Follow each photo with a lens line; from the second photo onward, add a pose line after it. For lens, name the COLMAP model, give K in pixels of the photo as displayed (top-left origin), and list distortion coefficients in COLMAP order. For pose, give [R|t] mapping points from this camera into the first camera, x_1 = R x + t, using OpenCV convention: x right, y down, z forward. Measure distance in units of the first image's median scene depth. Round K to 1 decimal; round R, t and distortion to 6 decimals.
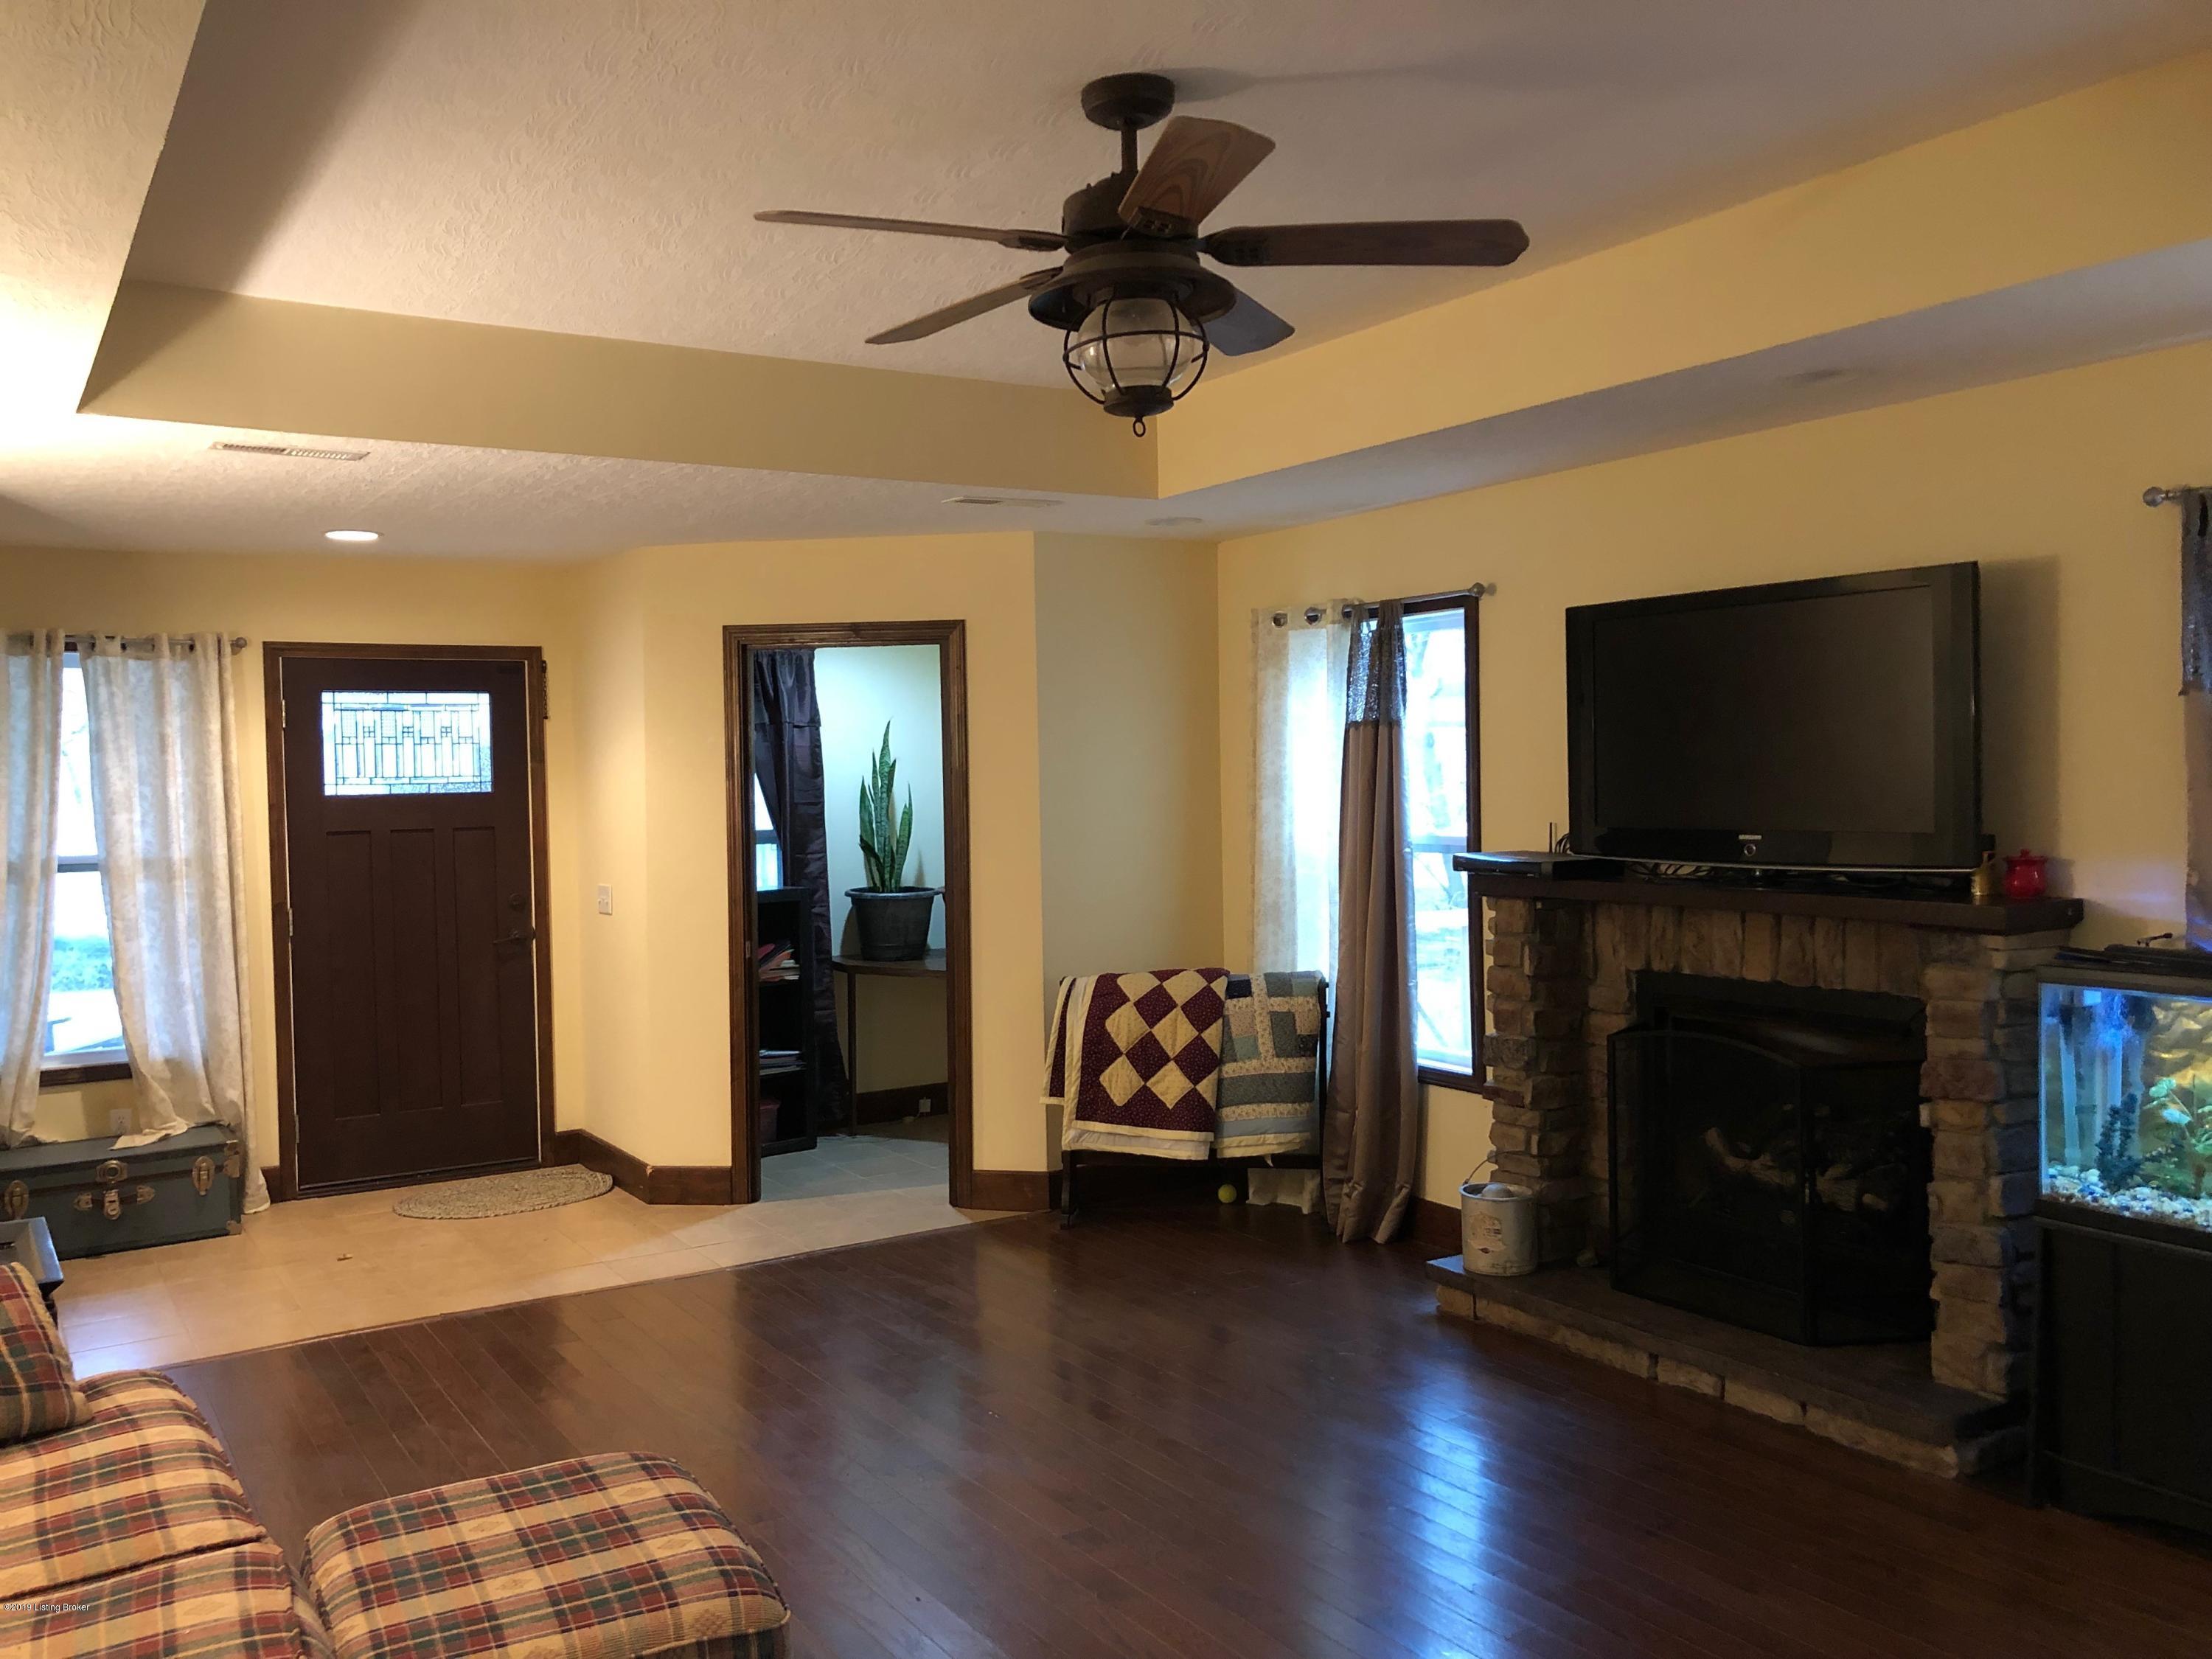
lens RADIAL K [[1795.1, 0, 1093.6], [0, 1795.1, 819.1], [0, 0, 1]] dist [0.060080, -0.062675]
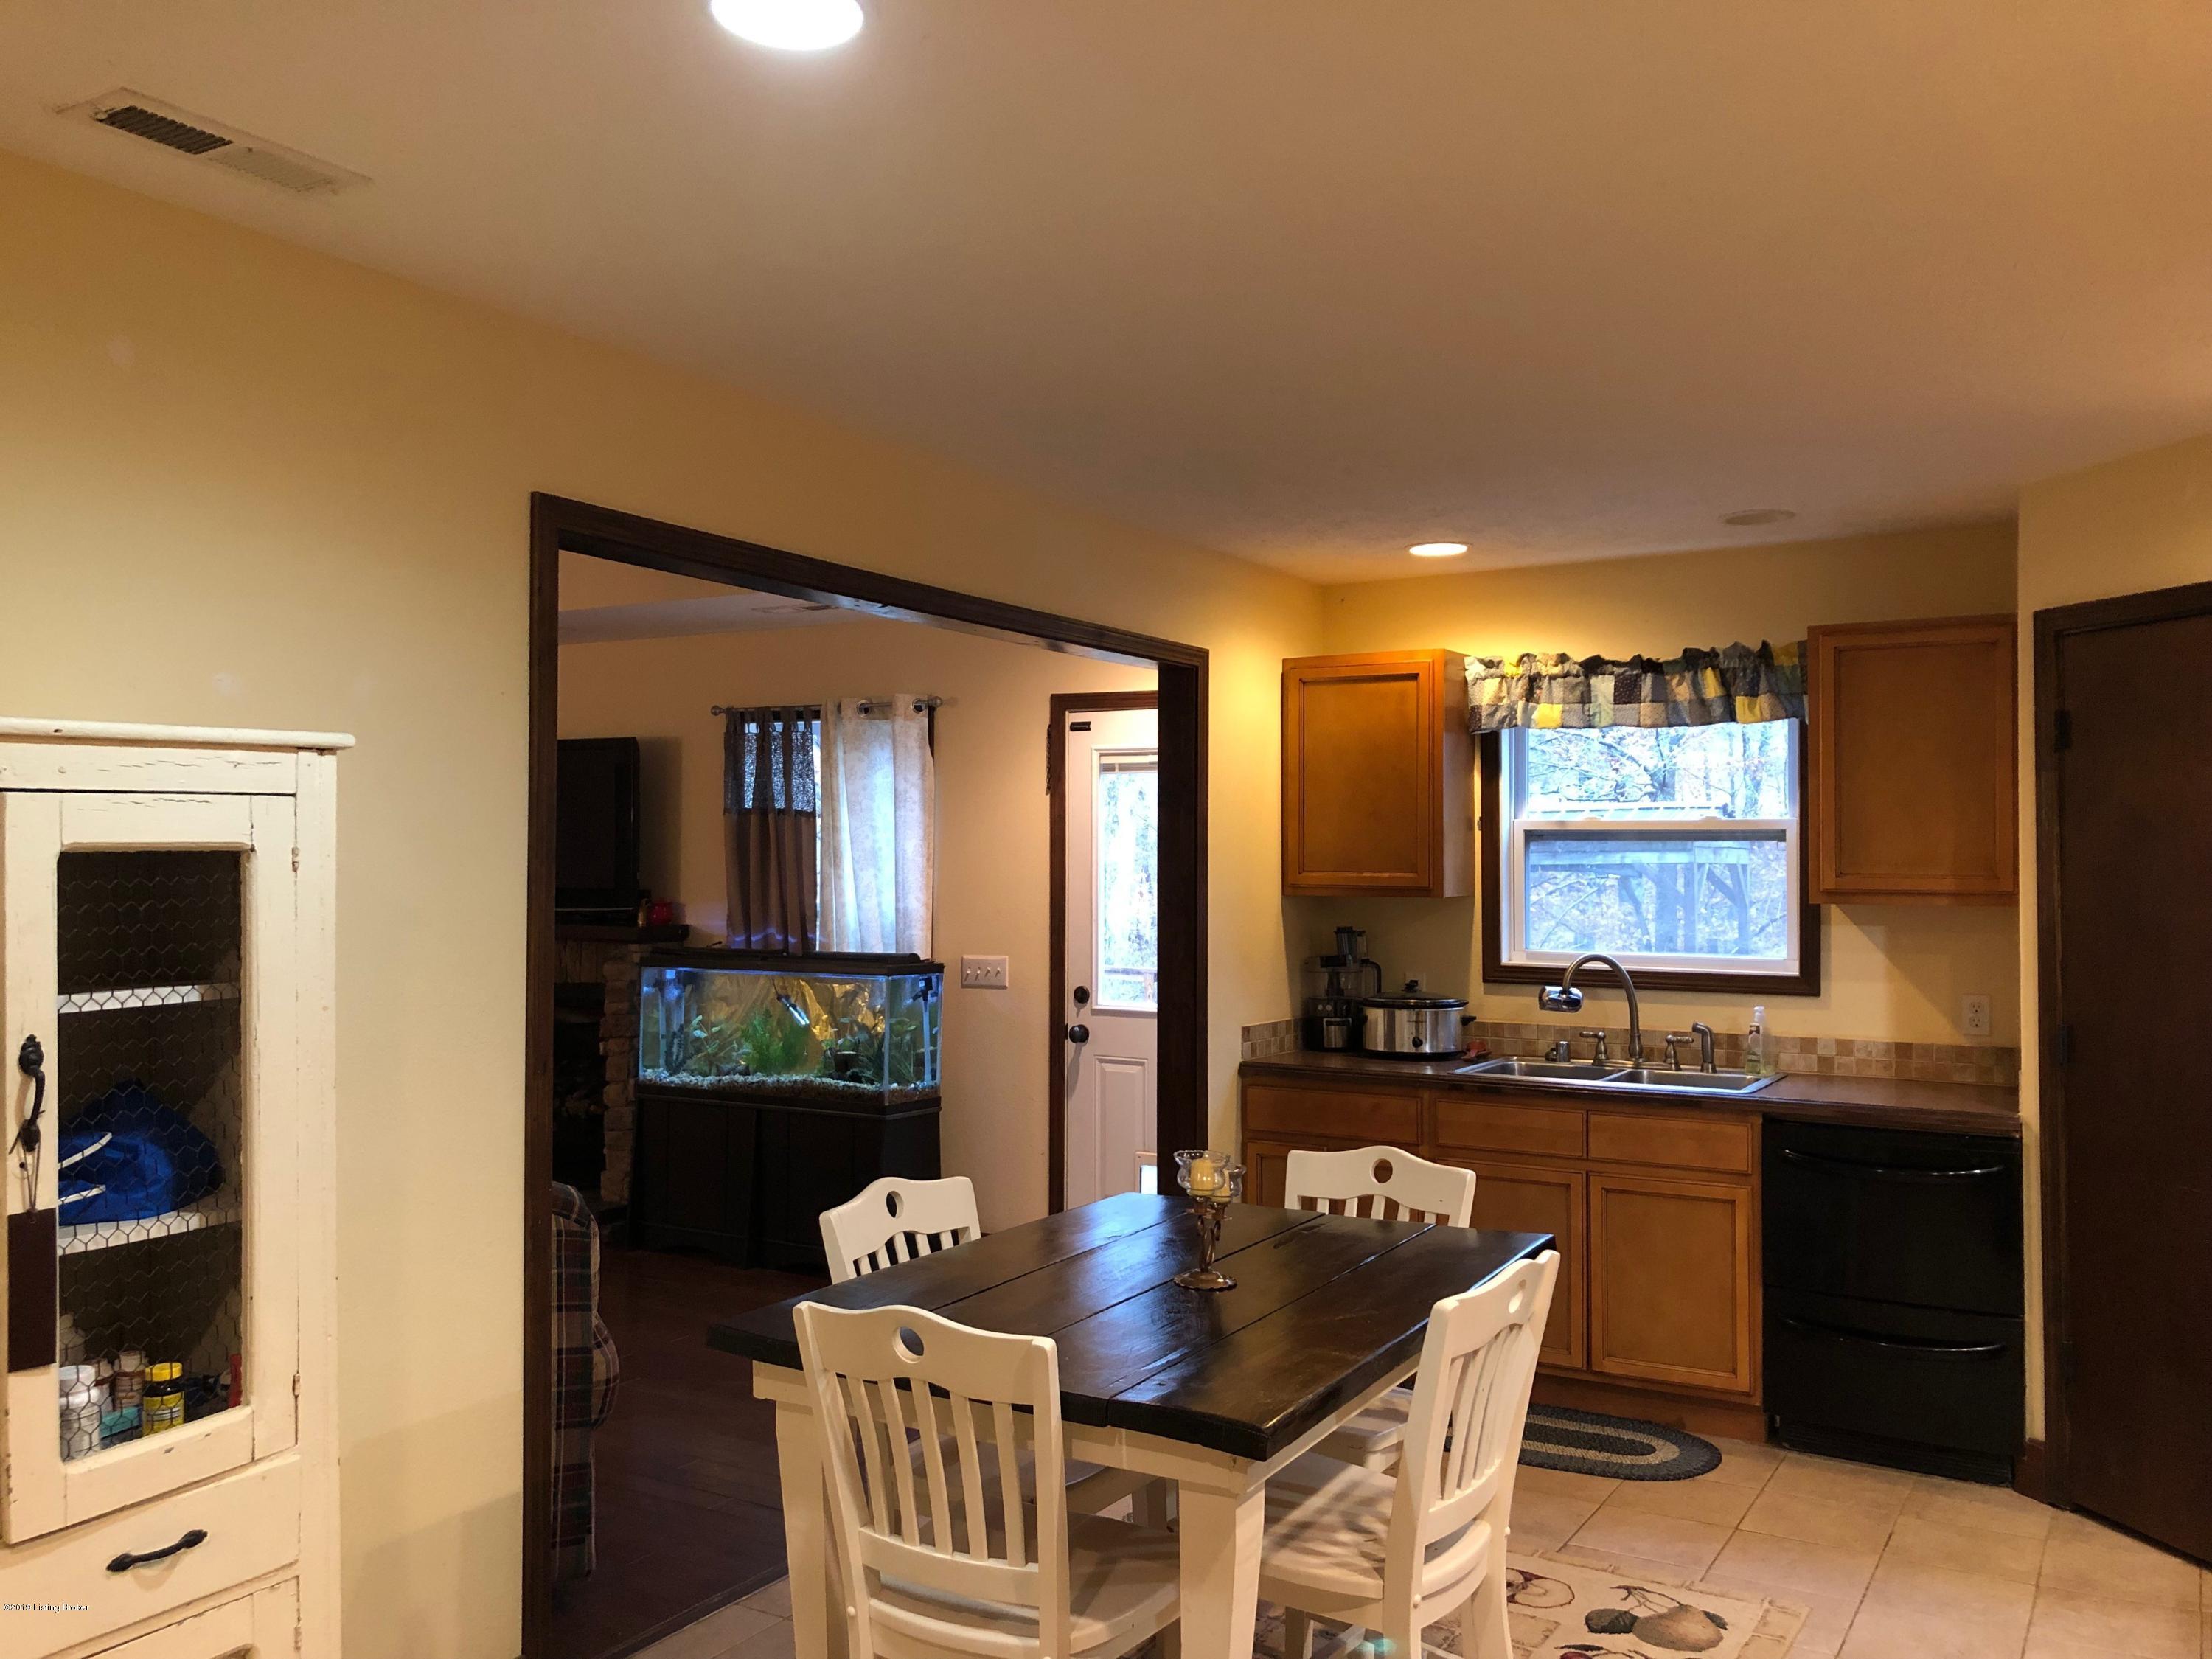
lens RADIAL K [[1795.1, 0, 1093.6], [0, 1795.1, 819.1], [0, 0, 1]] dist [0.060080, -0.062675]
pose [[0.885679, 0.036791, 0.462838, 0.063446], [-0.014285, 0.998543, -0.052038, 0.026166], [-0.464078, 0.039477, 0.884914, -0.791801]]
